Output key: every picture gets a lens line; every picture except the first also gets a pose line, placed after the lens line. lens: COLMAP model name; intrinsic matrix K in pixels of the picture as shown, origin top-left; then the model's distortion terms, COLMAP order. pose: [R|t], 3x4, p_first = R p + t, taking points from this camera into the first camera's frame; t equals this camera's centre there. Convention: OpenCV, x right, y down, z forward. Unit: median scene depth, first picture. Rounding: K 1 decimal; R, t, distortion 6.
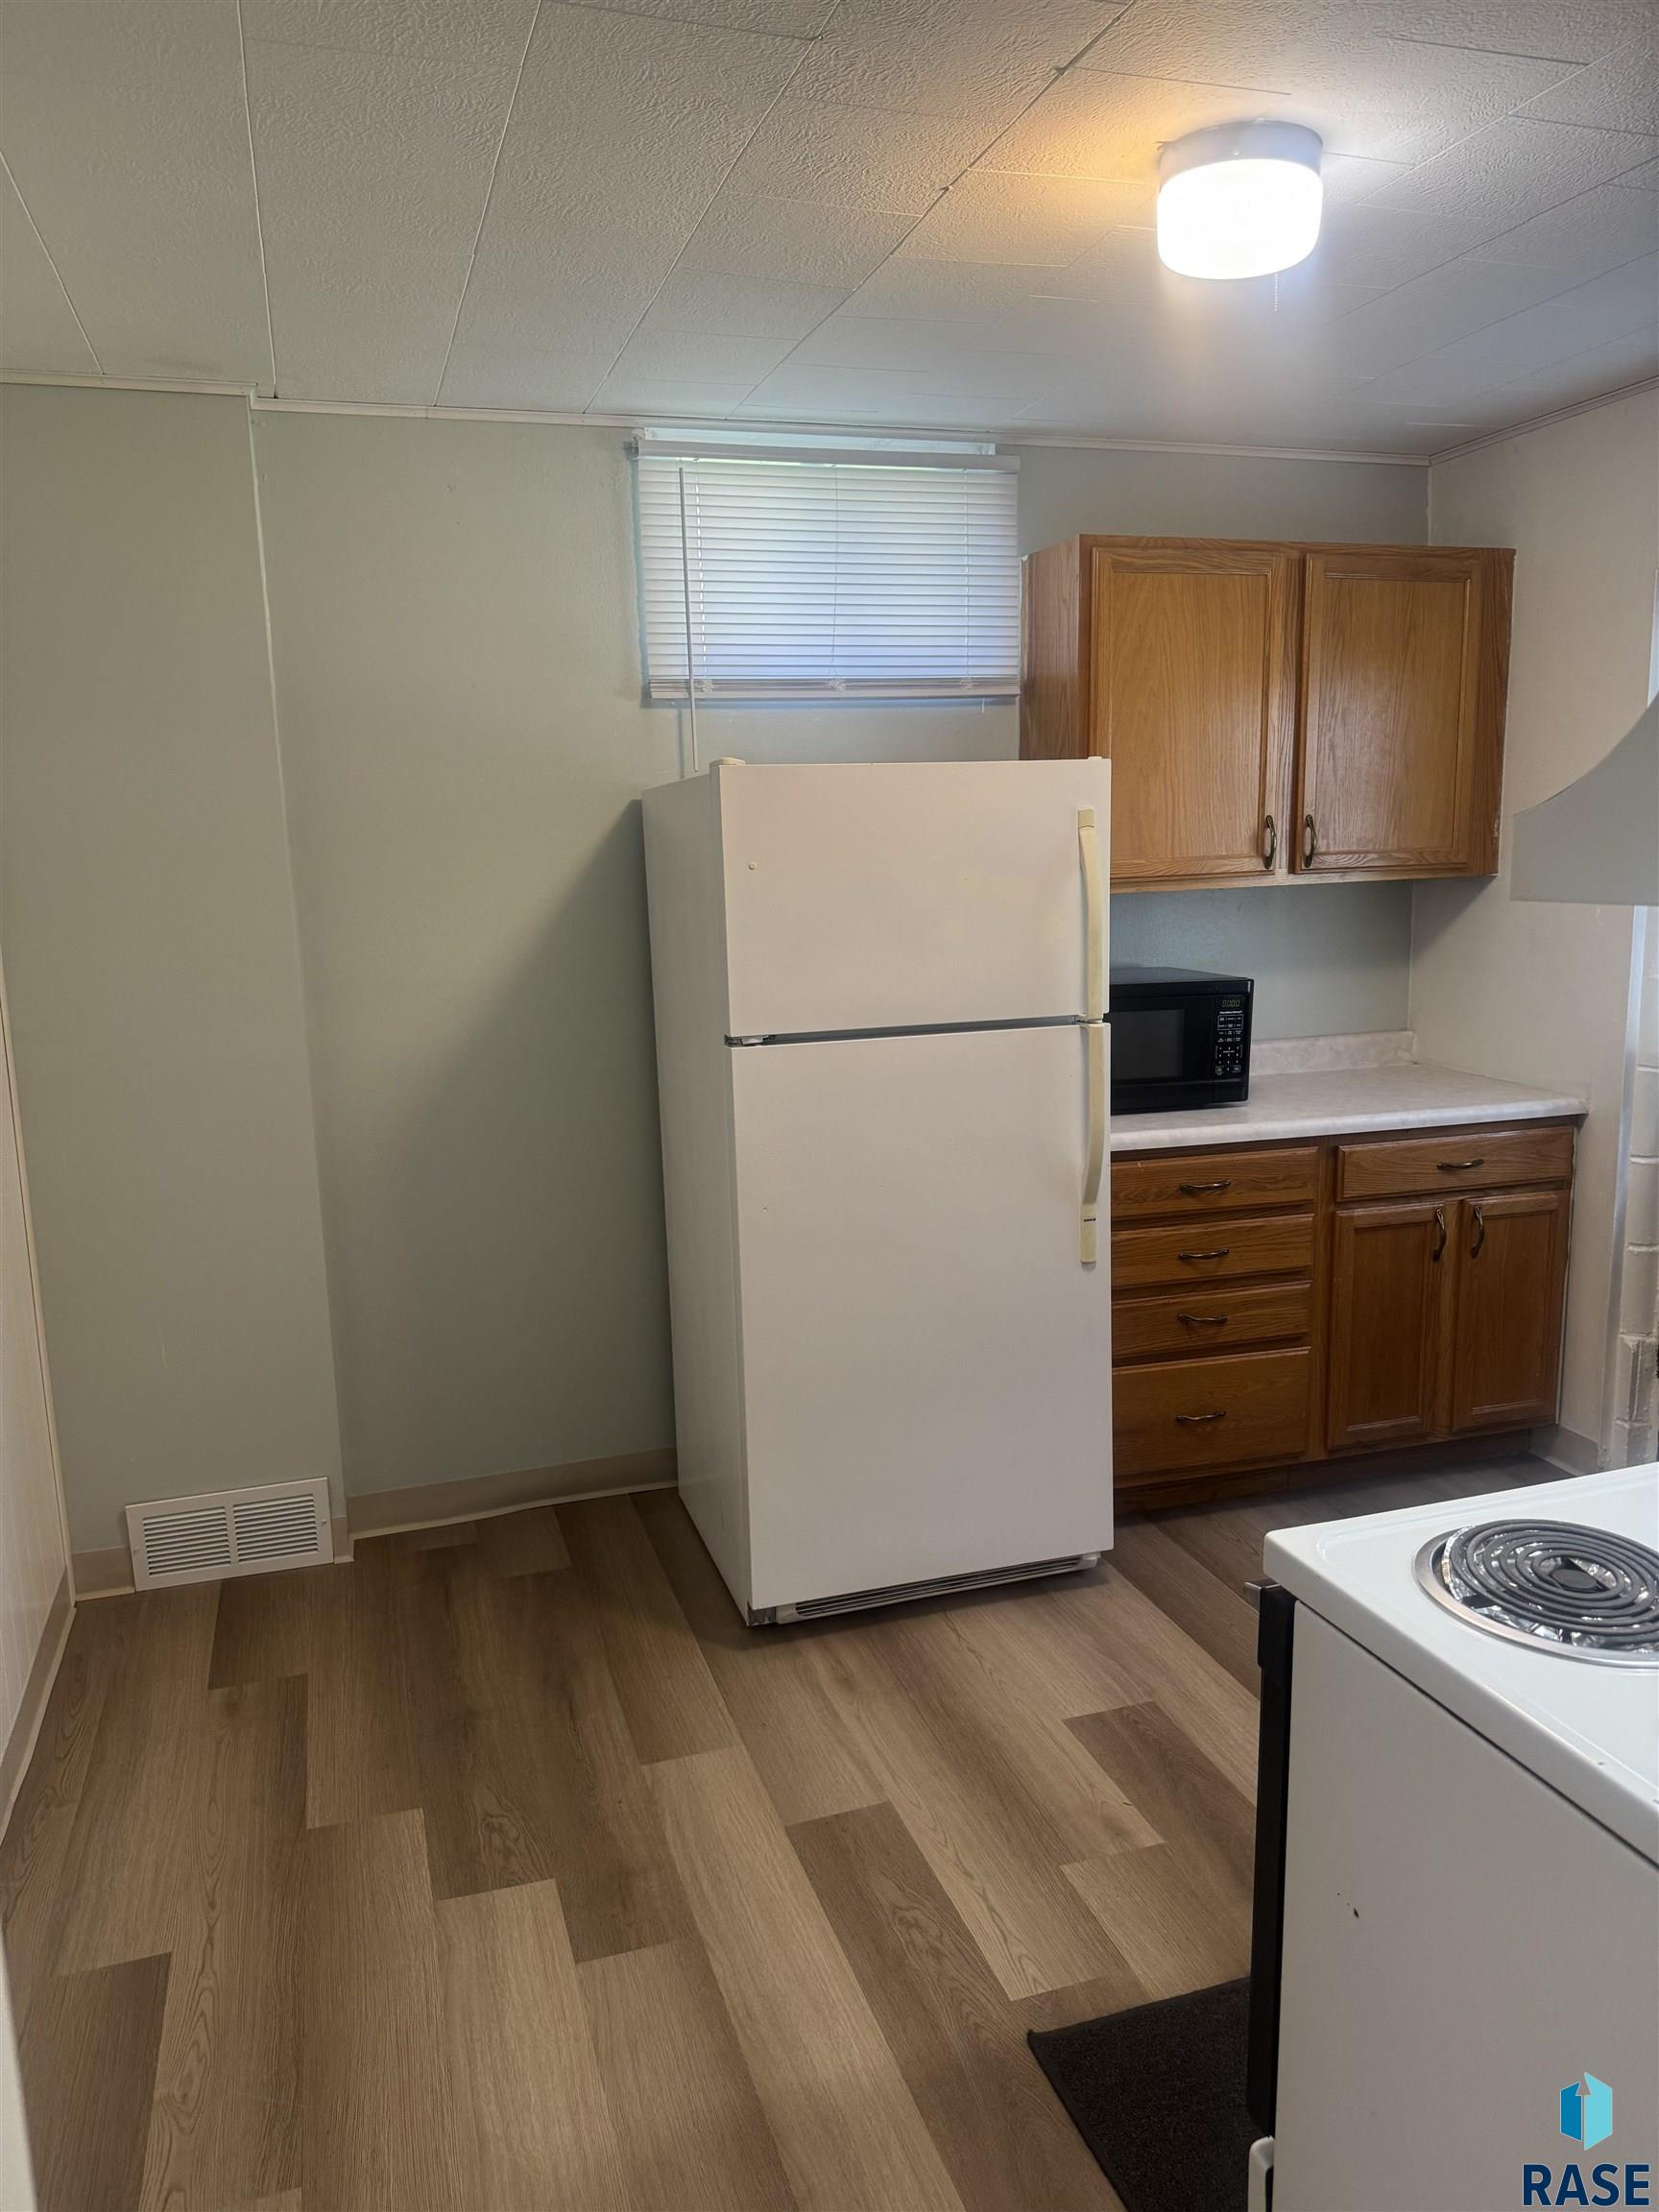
lens RADIAL K [[1552.9, 0, 763.8], [0, 1552.9, 1145.8], [0, 0, 1]] dist [-0.027715, -0.001000]
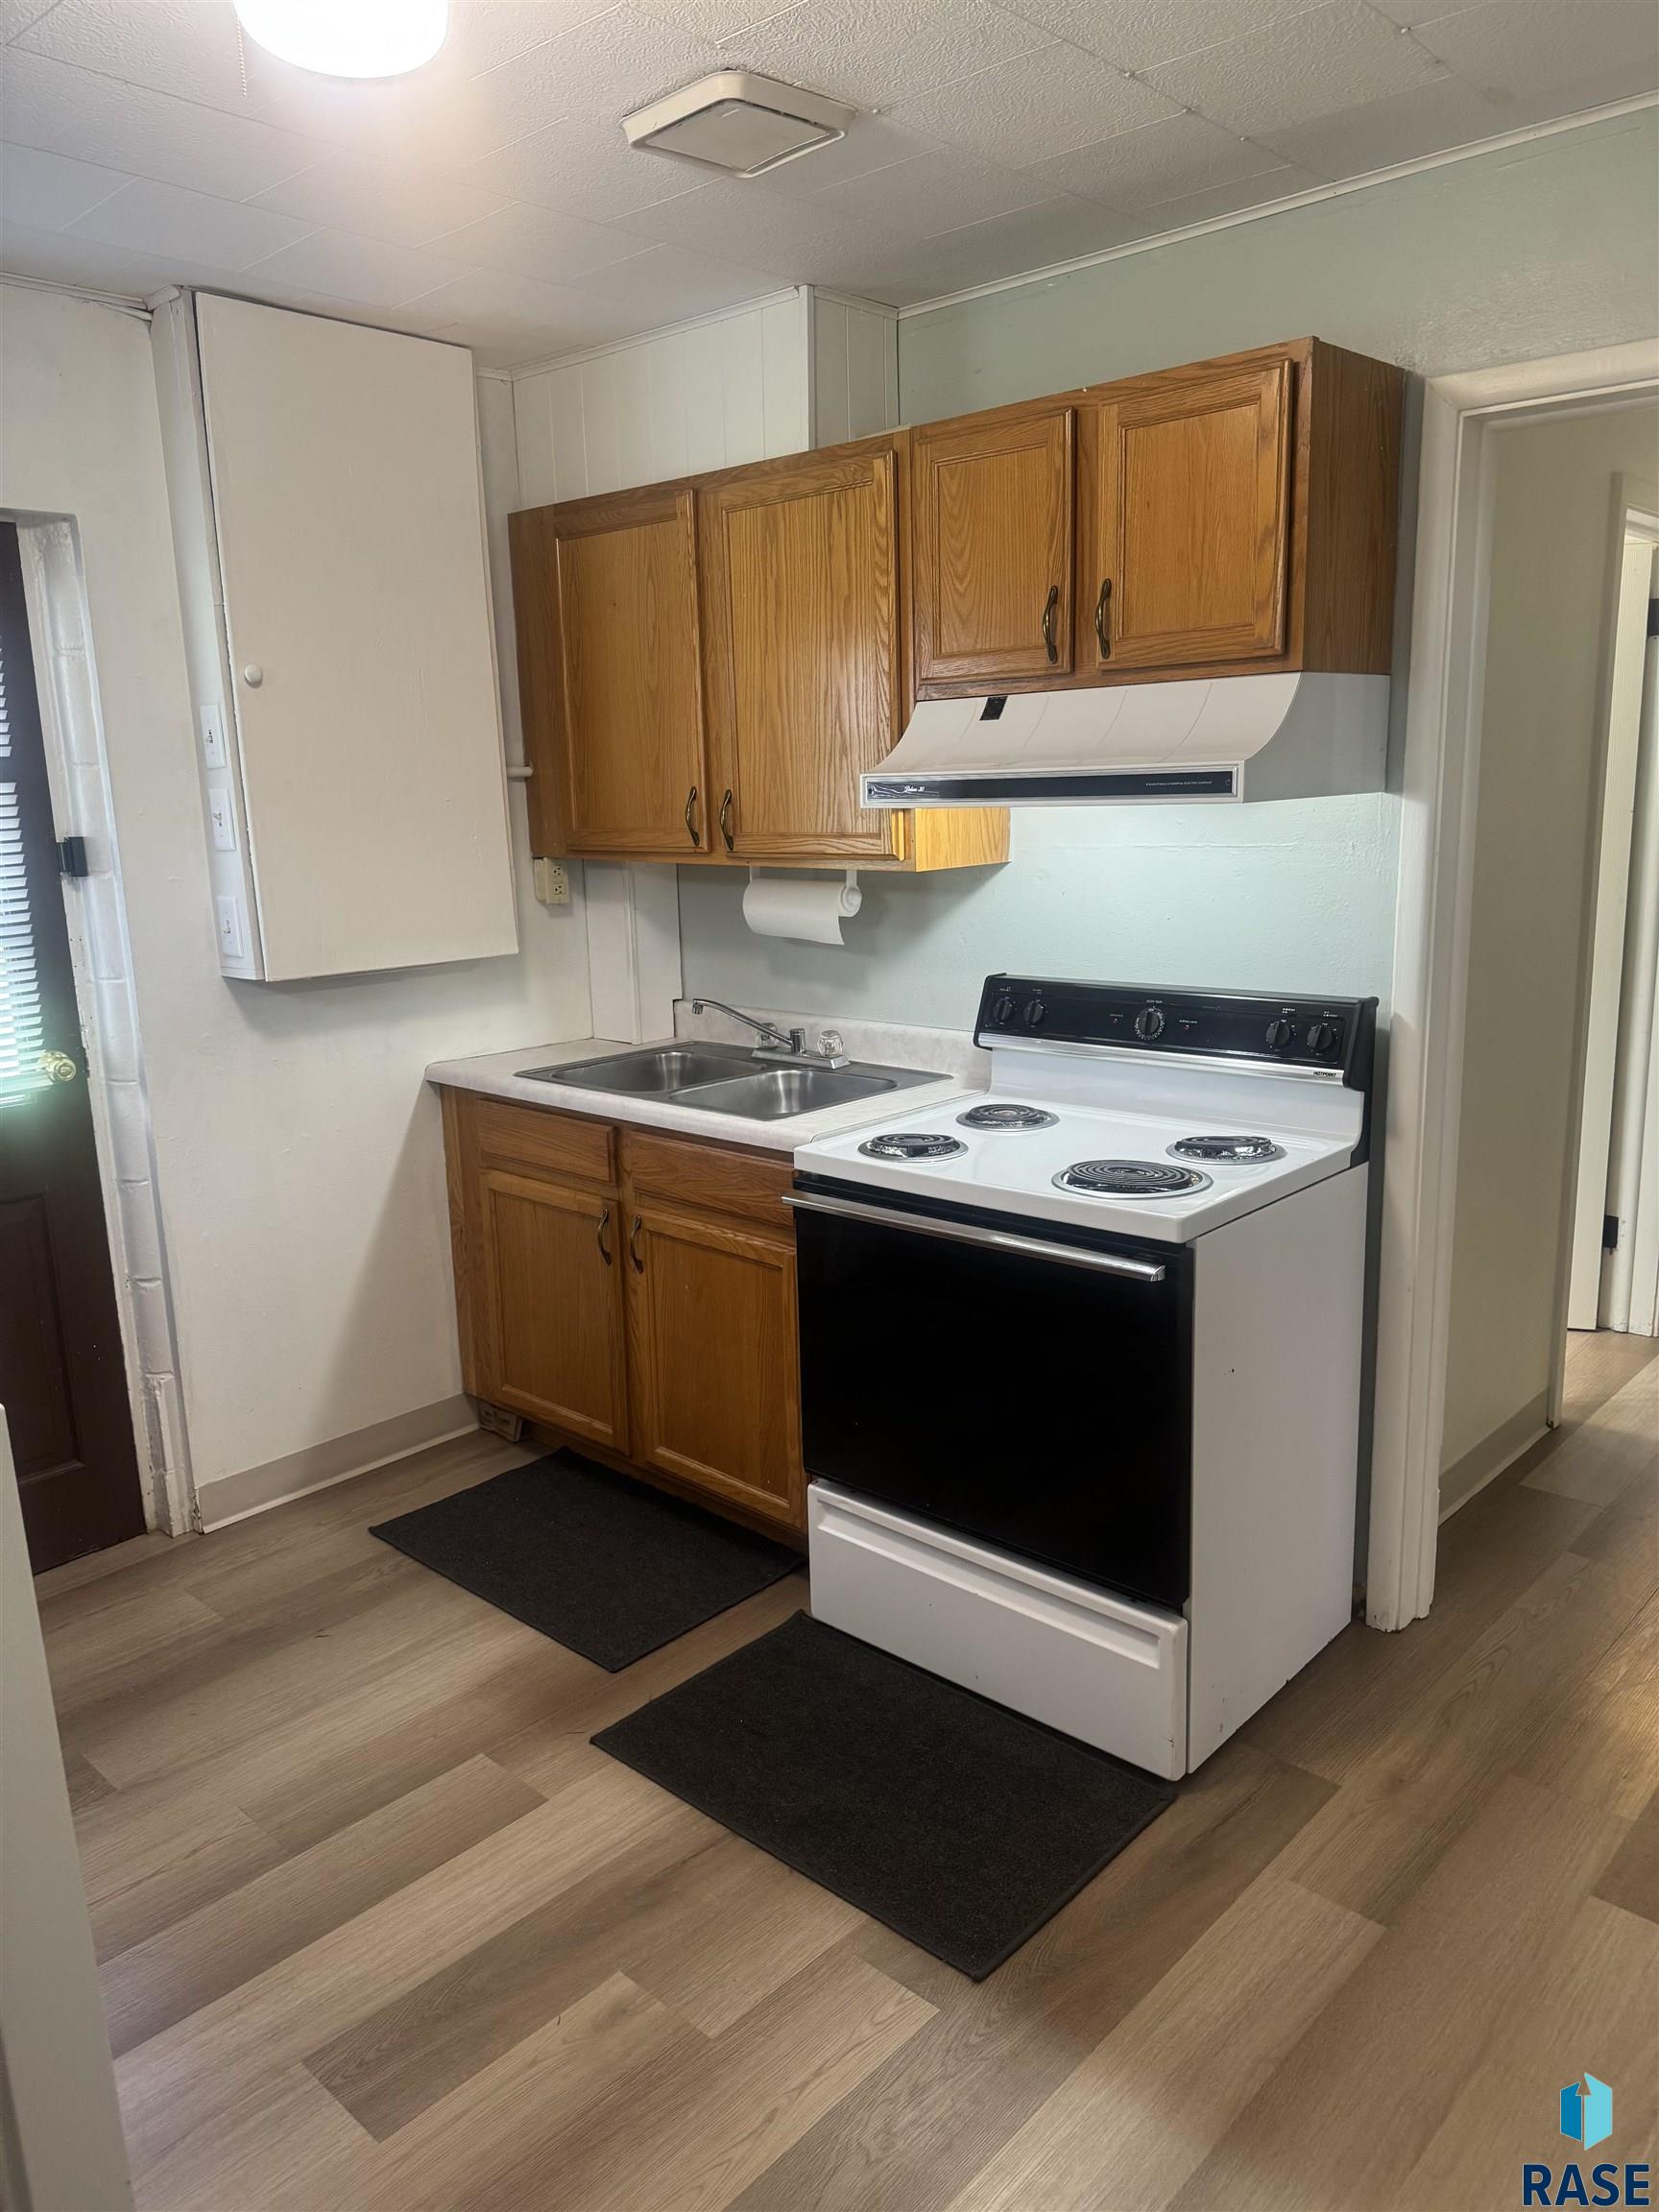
lens RADIAL K [[1552.9, 0, 823.2], [0, 1552.9, 1108.1], [0, 0, 1]] dist [-0.027715, -0.001000]
pose [[-0.510322, -0.147032, 0.847321, -0.497313], [0.214785, 0.932261, 0.291131, -0.248242], [-0.832730, 0.330563, -0.444173, 1.210528]]
